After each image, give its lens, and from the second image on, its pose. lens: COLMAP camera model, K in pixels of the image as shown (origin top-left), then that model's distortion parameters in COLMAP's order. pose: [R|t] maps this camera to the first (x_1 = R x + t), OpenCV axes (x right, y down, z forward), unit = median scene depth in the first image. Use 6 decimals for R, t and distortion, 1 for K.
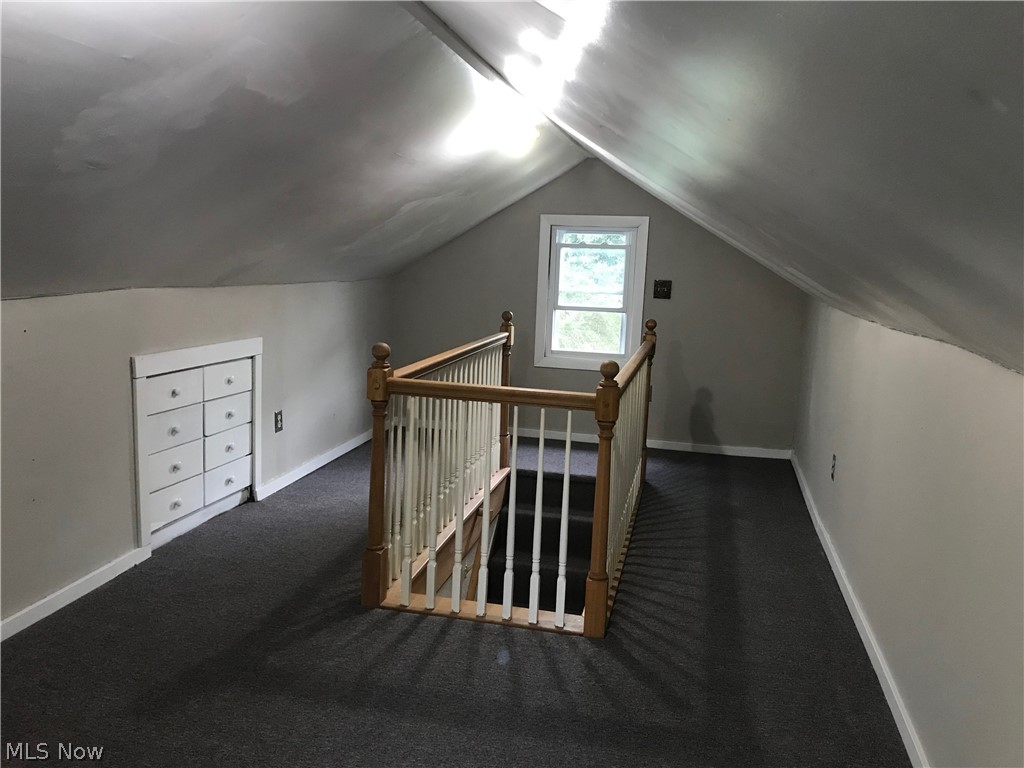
lens RADIAL K [[841.2, 0, 512.2], [0, 841.2, 395.0], [0, 0, 1]] dist [0.081476, -0.099141]
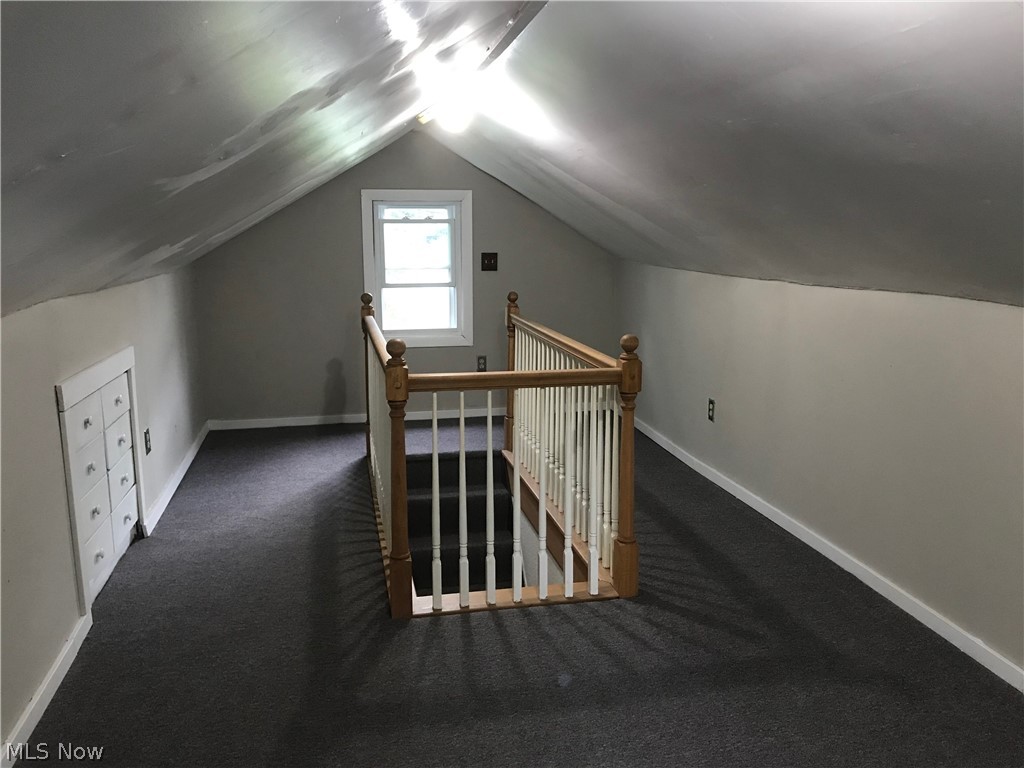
lens RADIAL K [[841.2, 0, 516.4], [0, 841.2, 383.3], [0, 0, 1]] dist [0.081476, -0.099141]
pose [[0.905921, -0.115402, 0.407418, -0.302846], [0.105129, 0.993319, 0.047598, -0.030689], [-0.410189, -0.000289, 0.912000, 0.067286]]
